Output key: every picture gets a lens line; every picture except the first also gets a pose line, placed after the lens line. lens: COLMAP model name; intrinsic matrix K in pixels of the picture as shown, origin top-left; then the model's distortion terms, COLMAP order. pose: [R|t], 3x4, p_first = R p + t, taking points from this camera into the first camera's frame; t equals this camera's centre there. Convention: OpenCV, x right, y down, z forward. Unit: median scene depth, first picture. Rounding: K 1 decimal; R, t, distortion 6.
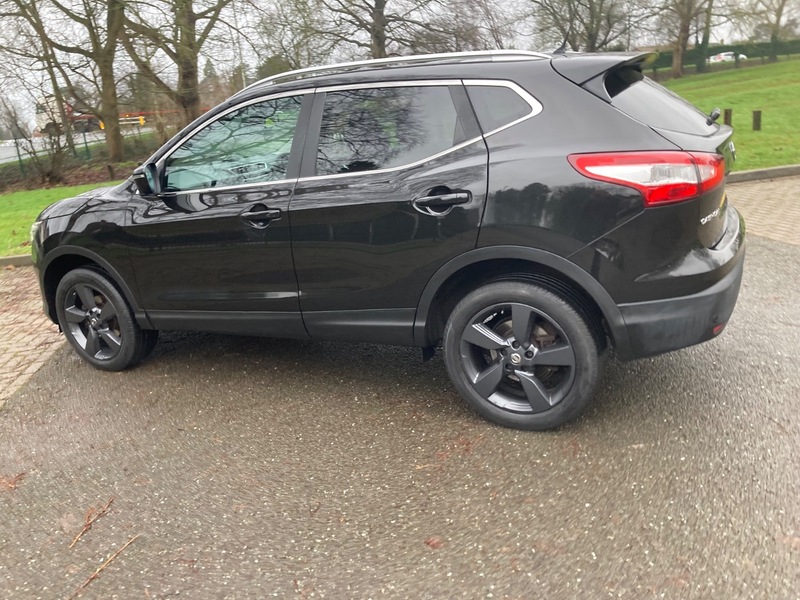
lens RADIAL K [[664.9, 0, 382.8], [0, 664.9, 302.9], [0, 0, 1]] dist [0.015727, 0.013775]
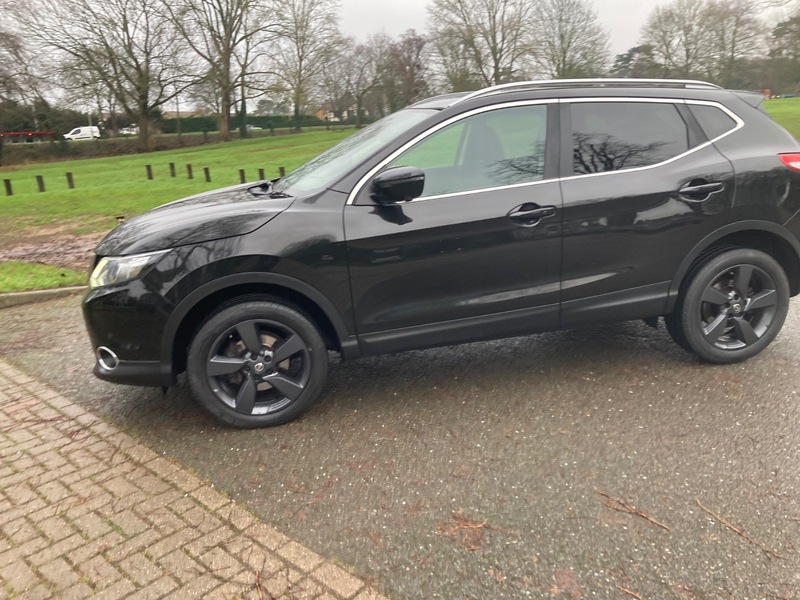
lens RADIAL K [[664.6, 0, 389.1], [0, 664.6, 300.3], [0, 0, 1]] dist [0.021951, -0.001529]
pose [[0.769966, -0.105158, 0.629360, -1.104732], [0.162083, 0.986208, -0.033512, 0.001418], [-0.617156, 0.127812, 0.776391, 0.365918]]
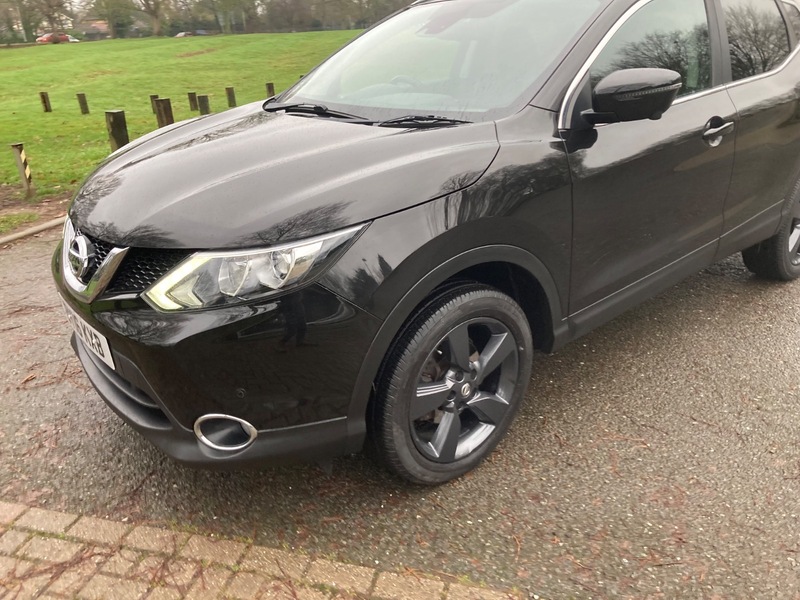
lens RADIAL K [[664.9, 0, 382.8], [0, 664.9, 302.9], [0, 0, 1]] dist [0.015727, 0.013775]
pose [[0.386151, -0.268990, 0.882344, -1.235978], [0.269532, 0.947696, 0.170954, -0.197965], [-0.882179, 0.171806, 0.438455, 1.112210]]
